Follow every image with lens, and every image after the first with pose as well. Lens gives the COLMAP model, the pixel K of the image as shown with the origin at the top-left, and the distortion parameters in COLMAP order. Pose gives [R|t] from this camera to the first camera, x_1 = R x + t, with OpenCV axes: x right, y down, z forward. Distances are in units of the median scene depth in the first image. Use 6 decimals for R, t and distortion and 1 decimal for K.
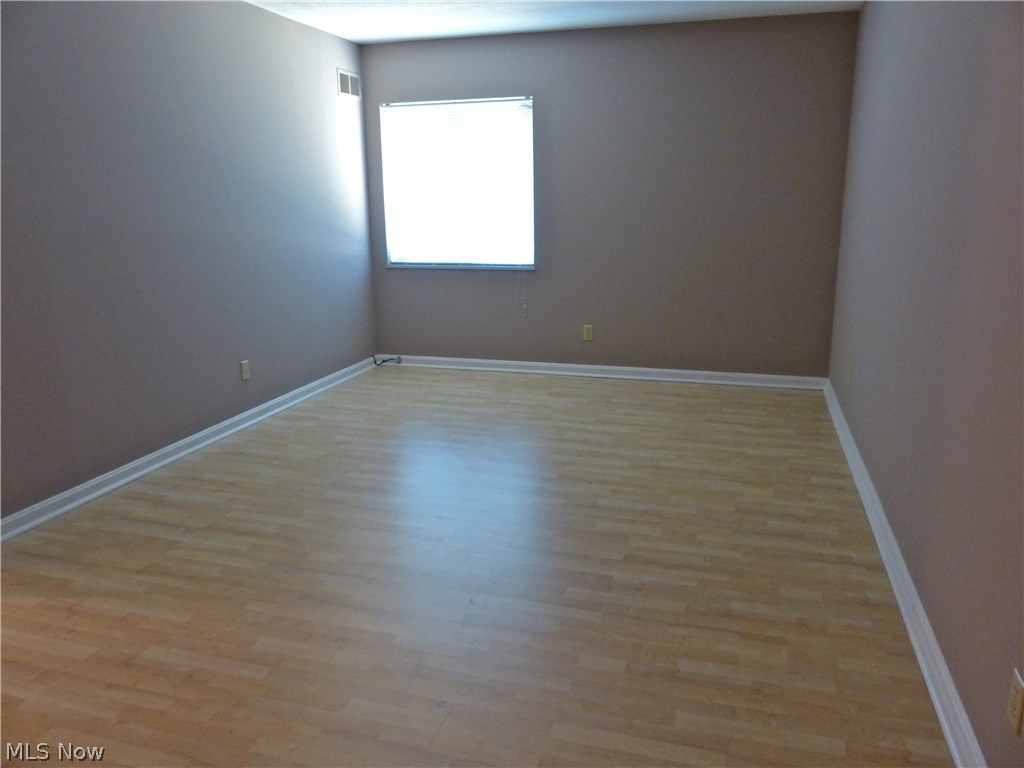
lens RADIAL K [[773.0, 0, 512.0], [0, 773.0, 384.0], [0, 0, 1]] dist [-0.023673, 0.012708]
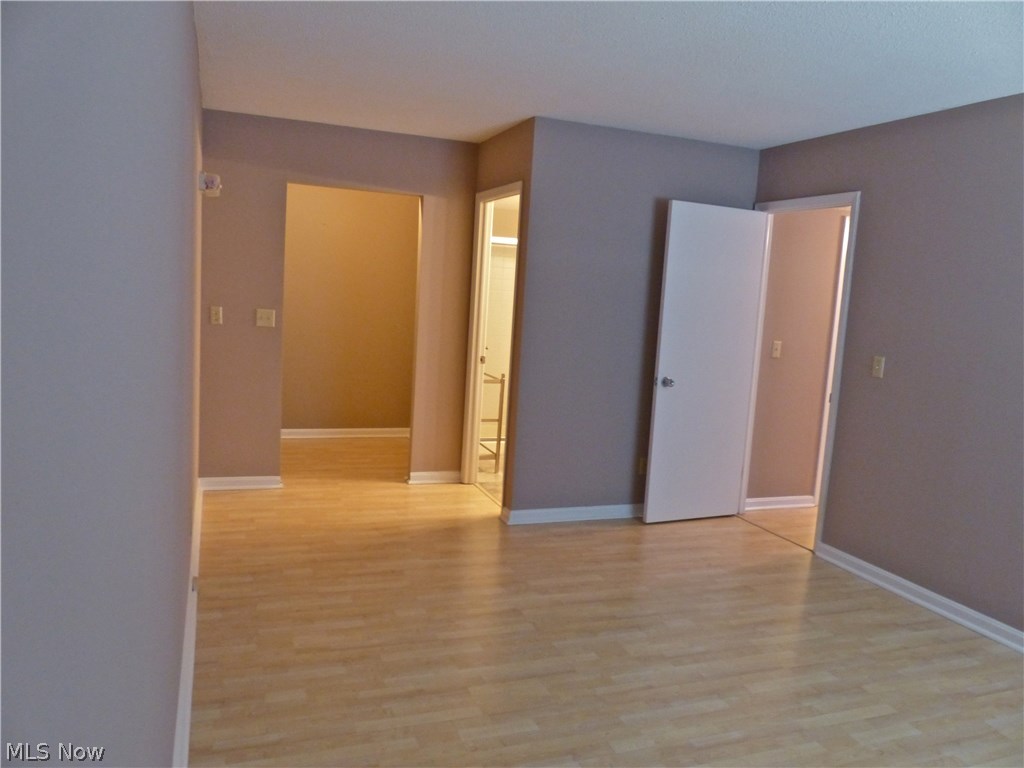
lens RADIAL K [[773.0, 0, 512.0], [0, 773.0, 384.0], [0, 0, 1]] dist [-0.023673, 0.012708]
pose [[-0.790261, 0.040522, -0.611429, 0.709456], [-0.194498, 0.929626, 0.312995, -0.463013], [0.581083, 0.366270, -0.726766, 1.679270]]
